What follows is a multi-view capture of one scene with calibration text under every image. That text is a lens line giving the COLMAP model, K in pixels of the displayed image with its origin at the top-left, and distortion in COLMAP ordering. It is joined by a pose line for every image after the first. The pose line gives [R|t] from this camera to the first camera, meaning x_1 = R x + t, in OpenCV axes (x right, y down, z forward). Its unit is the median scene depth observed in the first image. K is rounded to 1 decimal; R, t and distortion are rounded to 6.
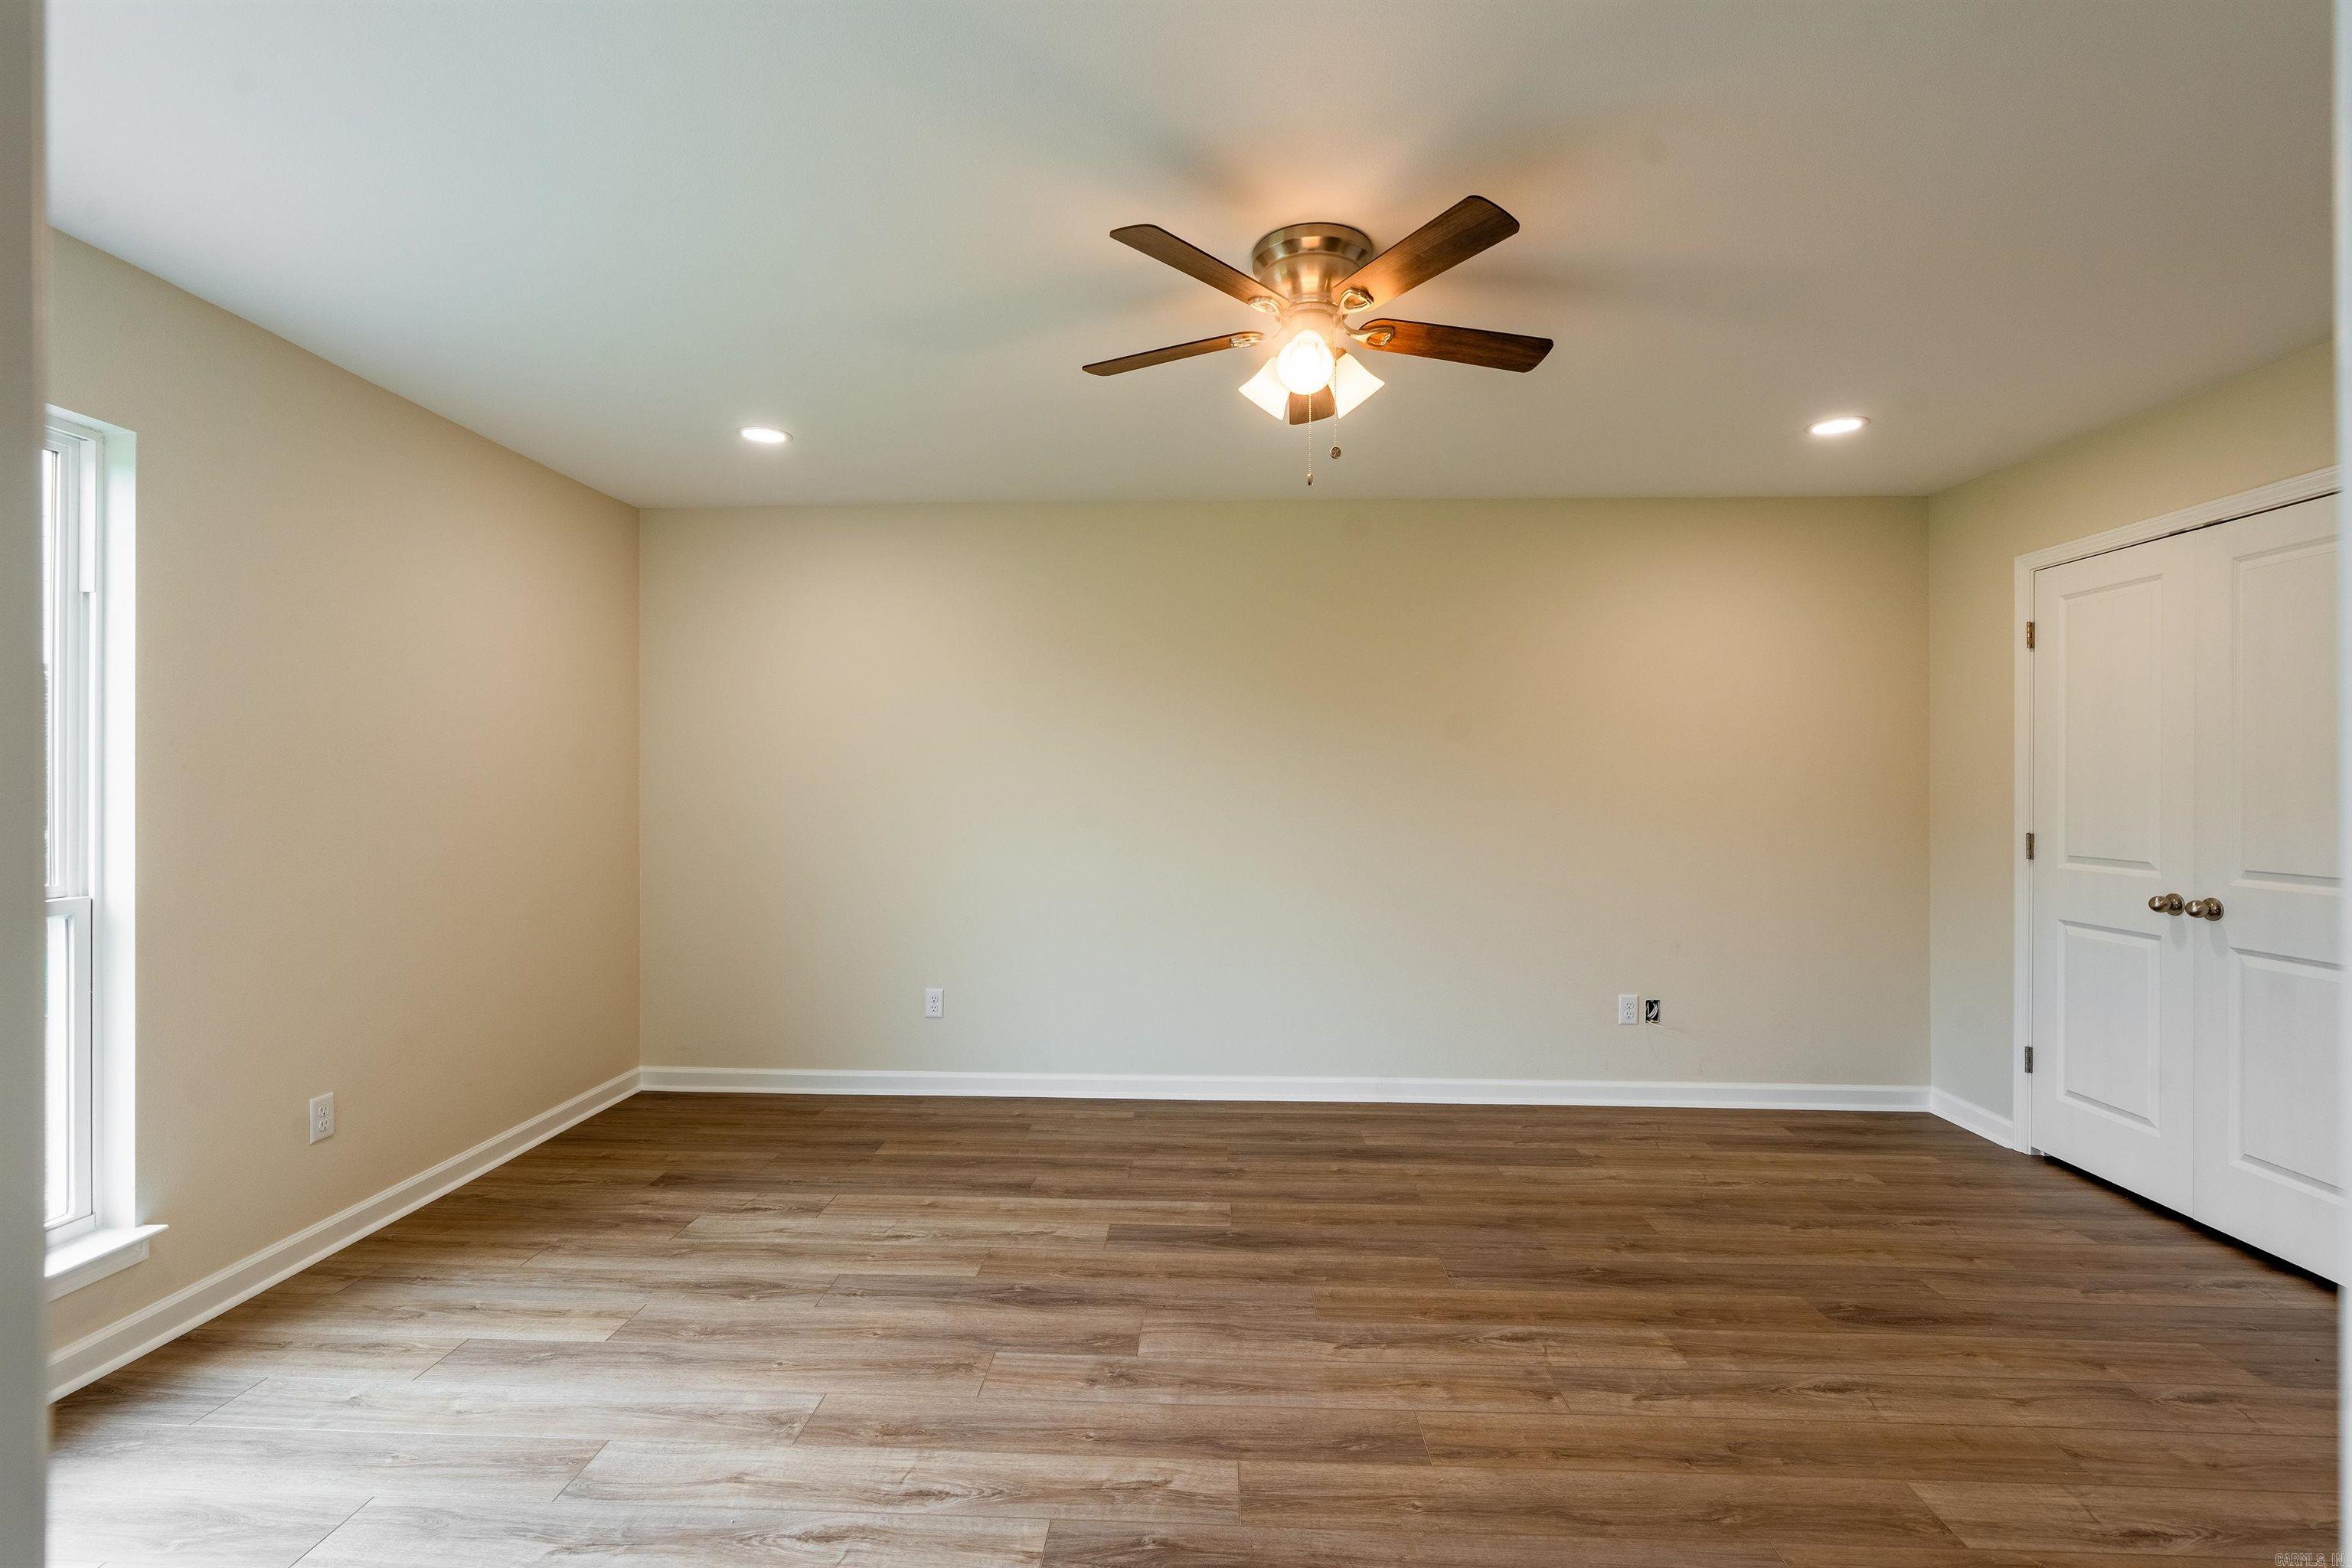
lens RADIAL K [[1050.4, 0, 1174.7], [0, 1050.4, 782.1], [0, 0, 1]] dist [-0.003454, 0.000443]
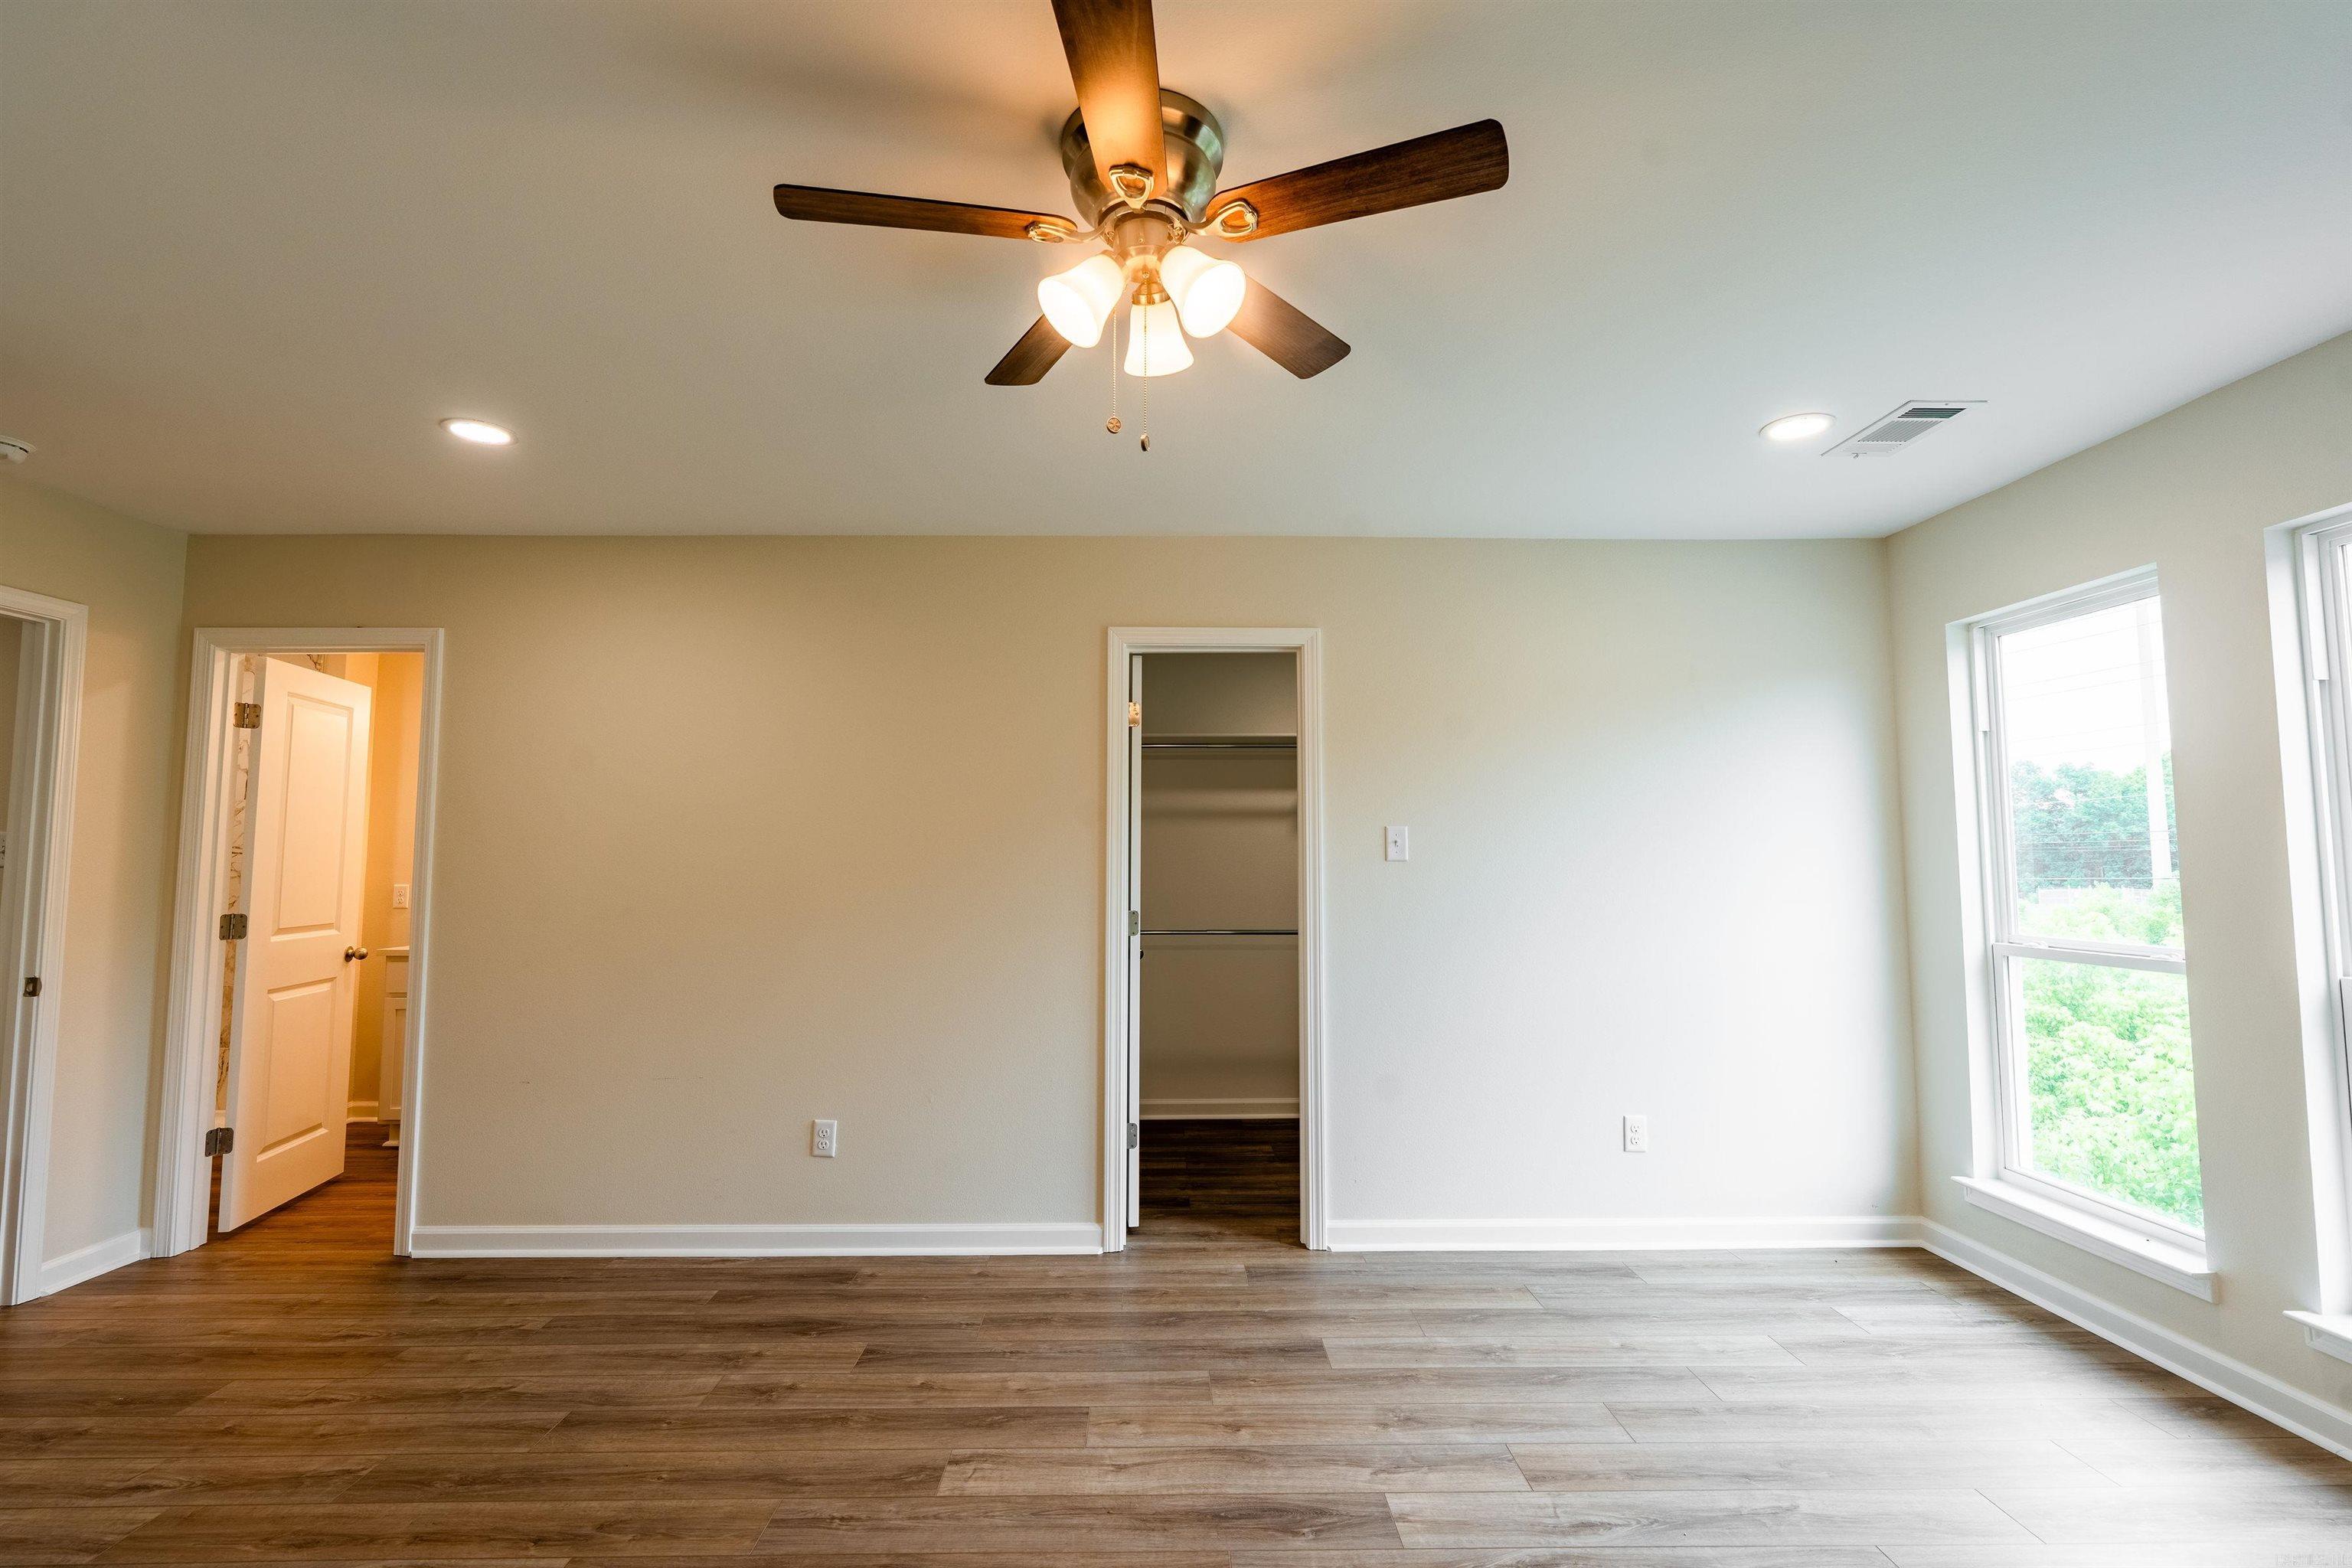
lens RADIAL K [[1050.4, 0, 1174.7], [0, 1050.4, 782.1], [0, 0, 1]] dist [-0.003454, 0.000443]
pose [[-0.998784, -0.003525, -0.049182, 0.109620], [0.000331, 0.996940, -0.078169, -0.001737], [0.049307, -0.078090, -0.995726, 1.338308]]
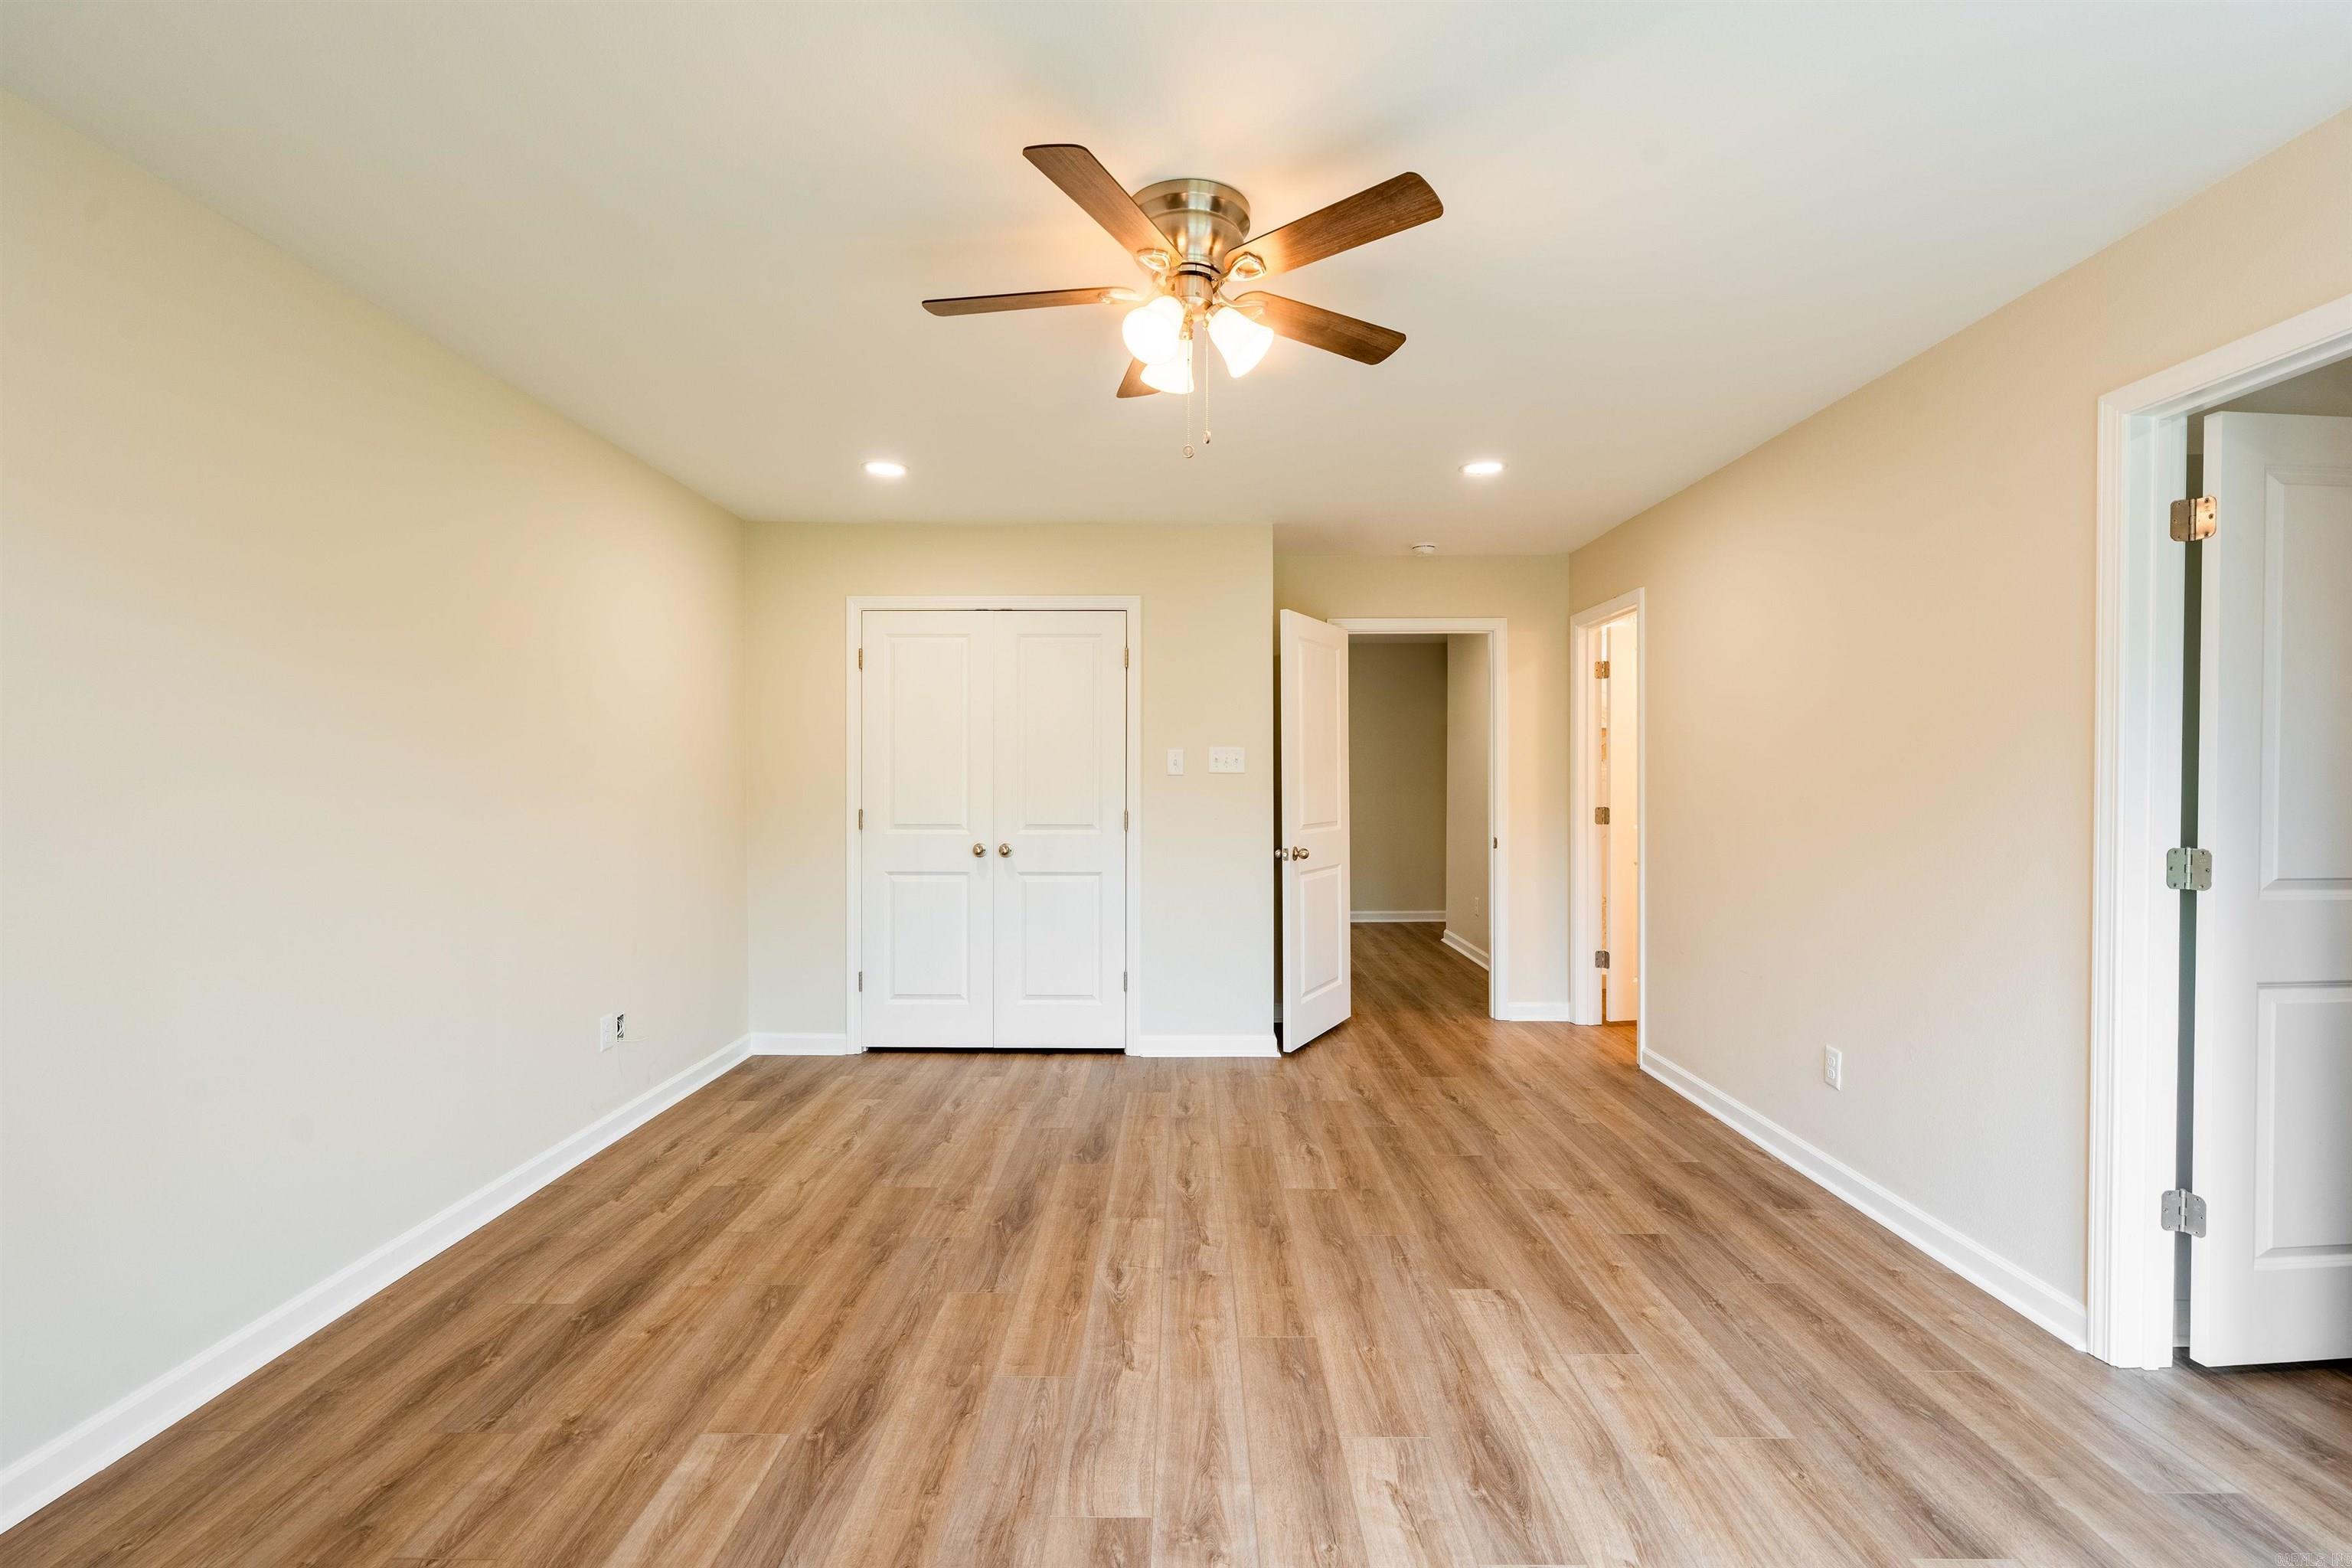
lens RADIAL K [[1050.4, 0, 1174.7], [0, 1050.4, 782.1], [0, 0, 1]] dist [-0.003454, 0.000443]
pose [[-0.031120, -0.008453, 0.999480, -0.647699], [-0.004446, 0.999956, 0.008319, 0.001849], [-0.999506, -0.004184, -0.031156, 0.817008]]
